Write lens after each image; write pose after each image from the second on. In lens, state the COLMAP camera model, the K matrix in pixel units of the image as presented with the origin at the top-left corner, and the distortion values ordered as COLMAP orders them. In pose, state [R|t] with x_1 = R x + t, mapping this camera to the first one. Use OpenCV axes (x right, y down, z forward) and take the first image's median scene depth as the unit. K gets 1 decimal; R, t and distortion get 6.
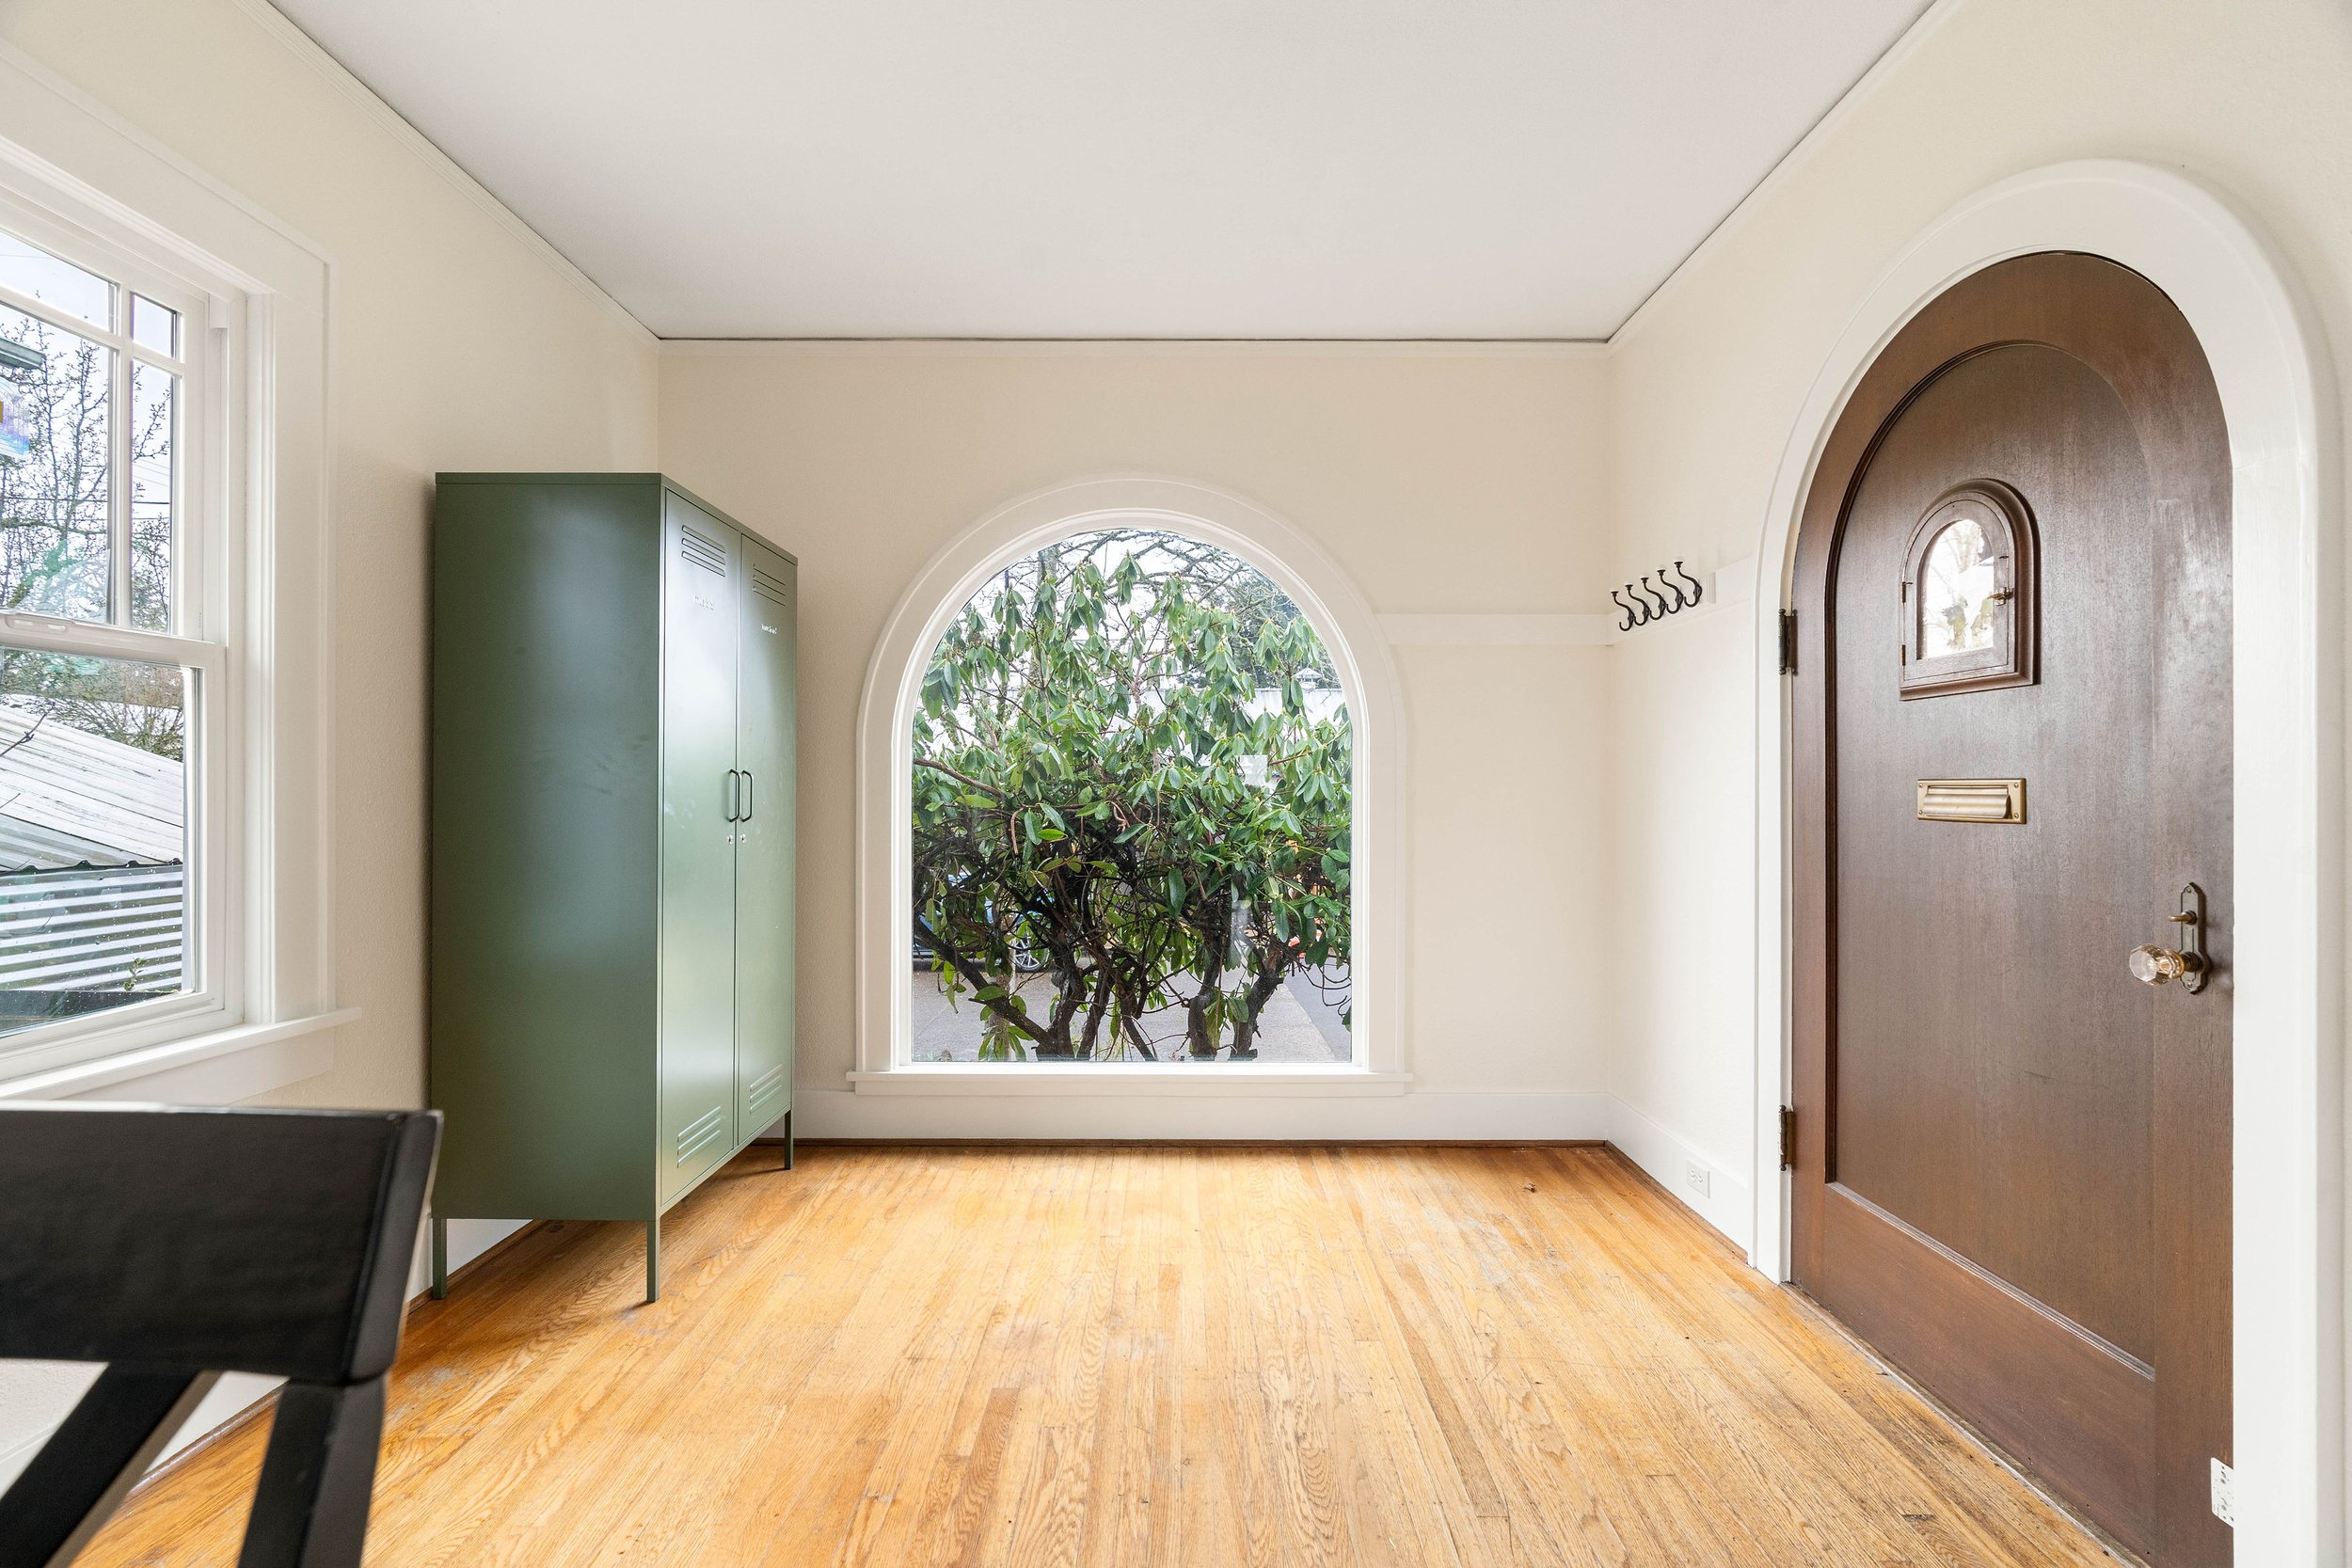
lens RADIAL K [[1059.4, 0, 1168.4], [0, 1059.4, 794.0], [0, 0, 1]] dist [-0.003093, -0.000027]
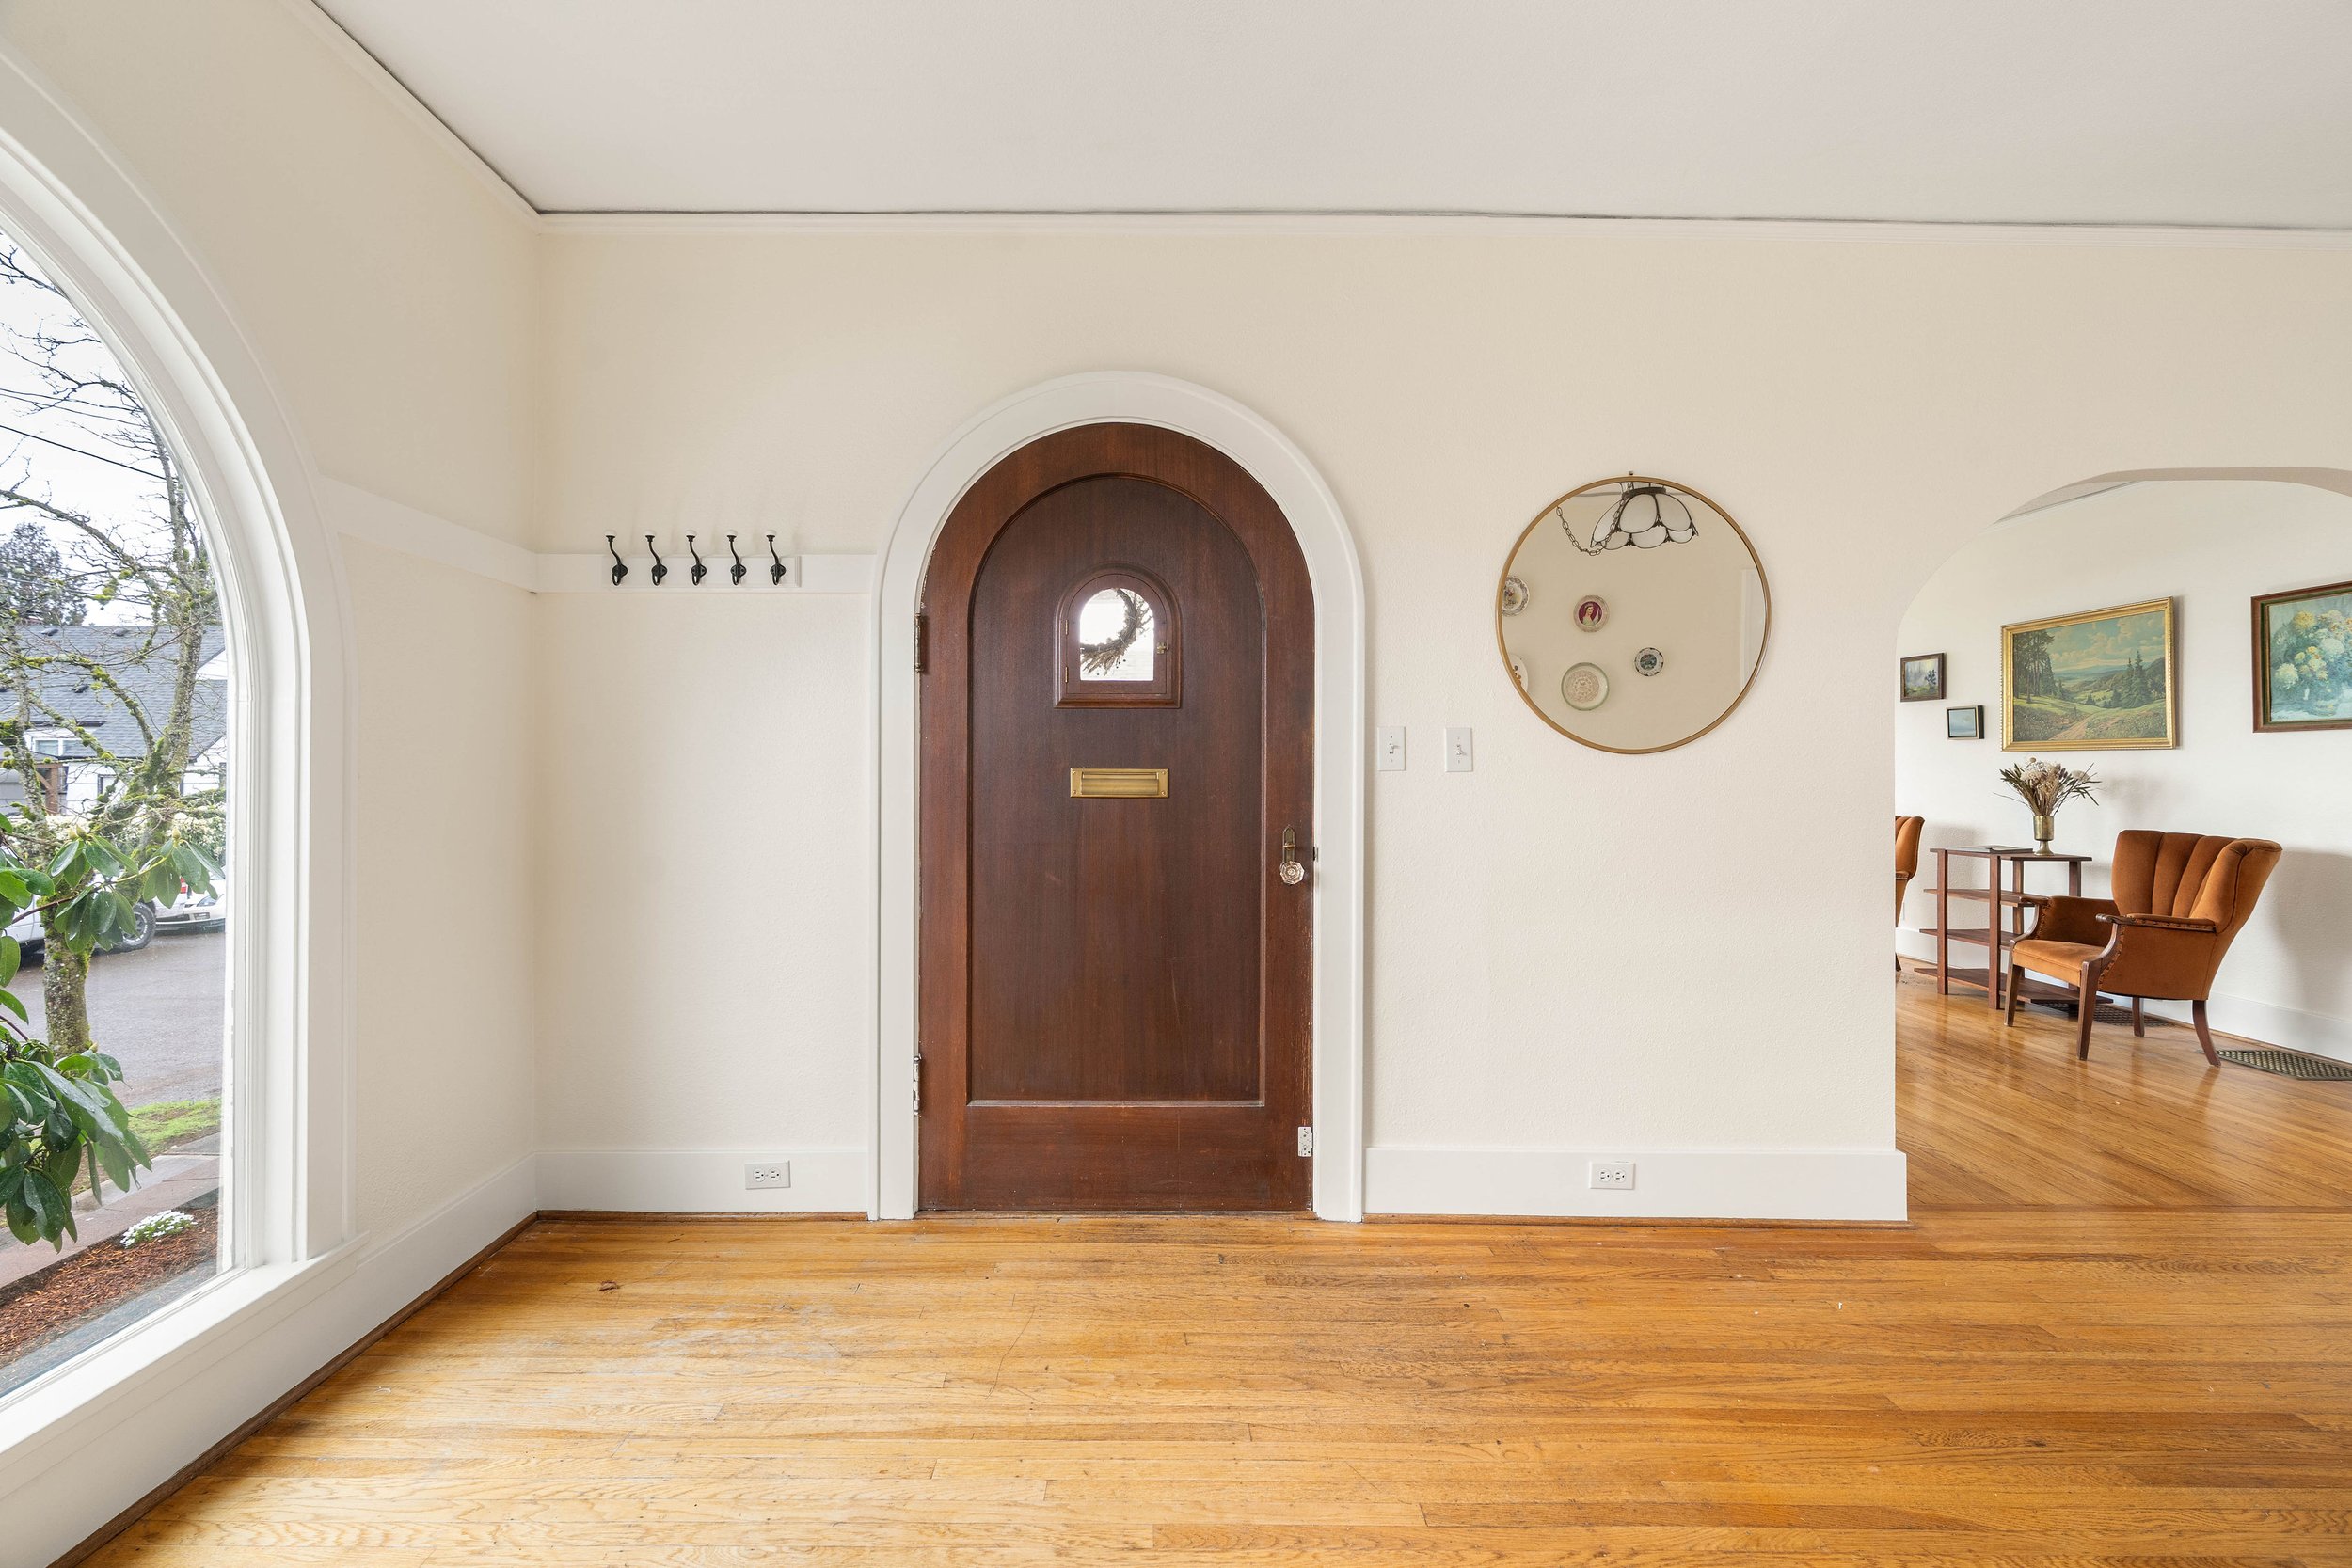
lens RADIAL K [[1059.4, 0, 1164.1], [0, 1059.4, 767.6], [0, 0, 1]] dist [-0.003093, -0.000027]
pose [[-0.013224, 0.009627, 0.999866, -0.537210], [-0.001880, 0.999952, -0.009653, 0.000120], [-0.999911, -0.002008, -0.013205, 0.740178]]
